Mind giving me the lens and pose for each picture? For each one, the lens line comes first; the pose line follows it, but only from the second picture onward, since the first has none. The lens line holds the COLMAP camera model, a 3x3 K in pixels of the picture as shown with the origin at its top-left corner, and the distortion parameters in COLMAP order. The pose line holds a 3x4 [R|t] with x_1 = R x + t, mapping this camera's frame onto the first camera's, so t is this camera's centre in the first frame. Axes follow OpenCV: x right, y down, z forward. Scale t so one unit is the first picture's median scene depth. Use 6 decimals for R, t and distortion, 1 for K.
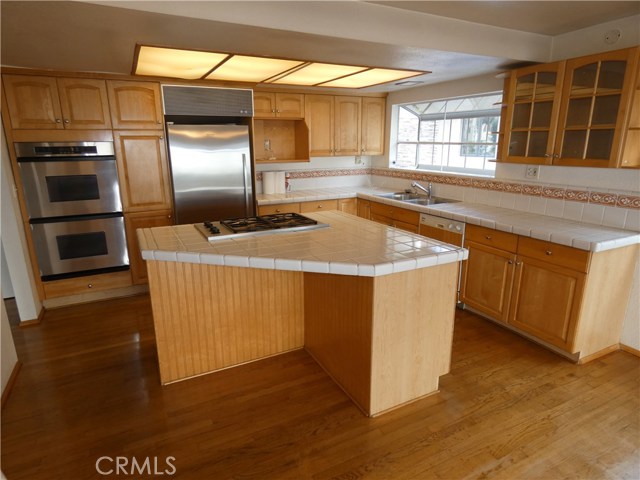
lens RADIAL K [[381.7, 0, 319.2], [0, 381.7, 240.7], [0, 0, 1]] dist [0.001974, 0.003104]
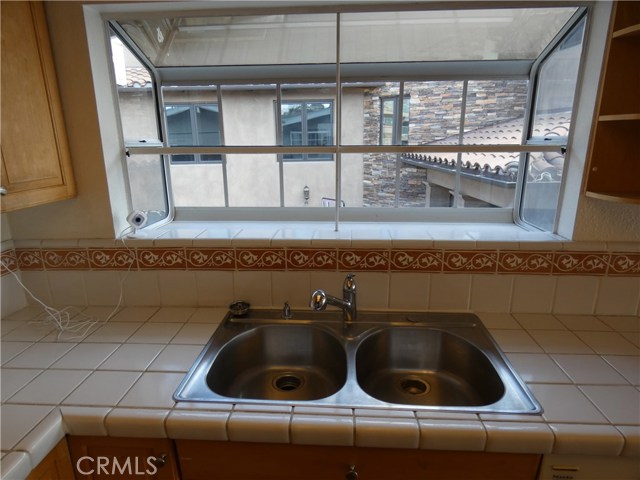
lens RADIAL K [[381.7, 0, 318.3], [0, 381.7, 239.8], [0, 0, 1]] dist [0.001974, 0.003104]
pose [[0.507257, -0.230980, 0.830264, 0.034840], [0.225916, 0.965361, 0.130538, -0.266811], [-0.831656, 0.121353, 0.541868, 1.000416]]
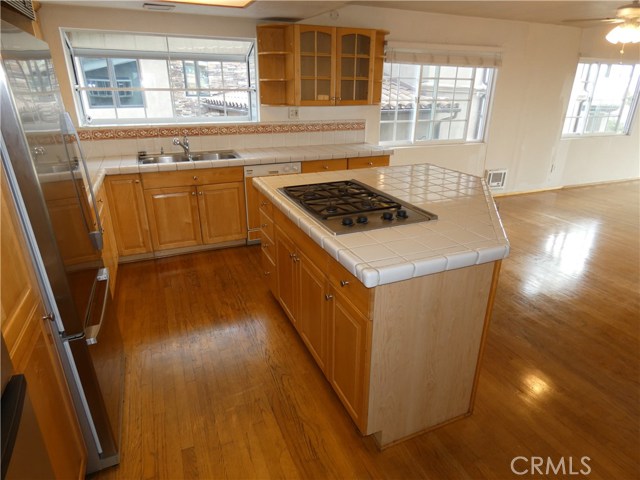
lens RADIAL K [[381.7, 0, 320.3], [0, 381.7, 238.8], [0, 0, 1]] dist [0.001974, 0.003104]
pose [[0.056191, -0.369614, 0.927485, -0.669324], [0.243031, 0.906075, 0.346358, -0.197538], [-0.968390, 0.205945, 0.140741, 0.745924]]
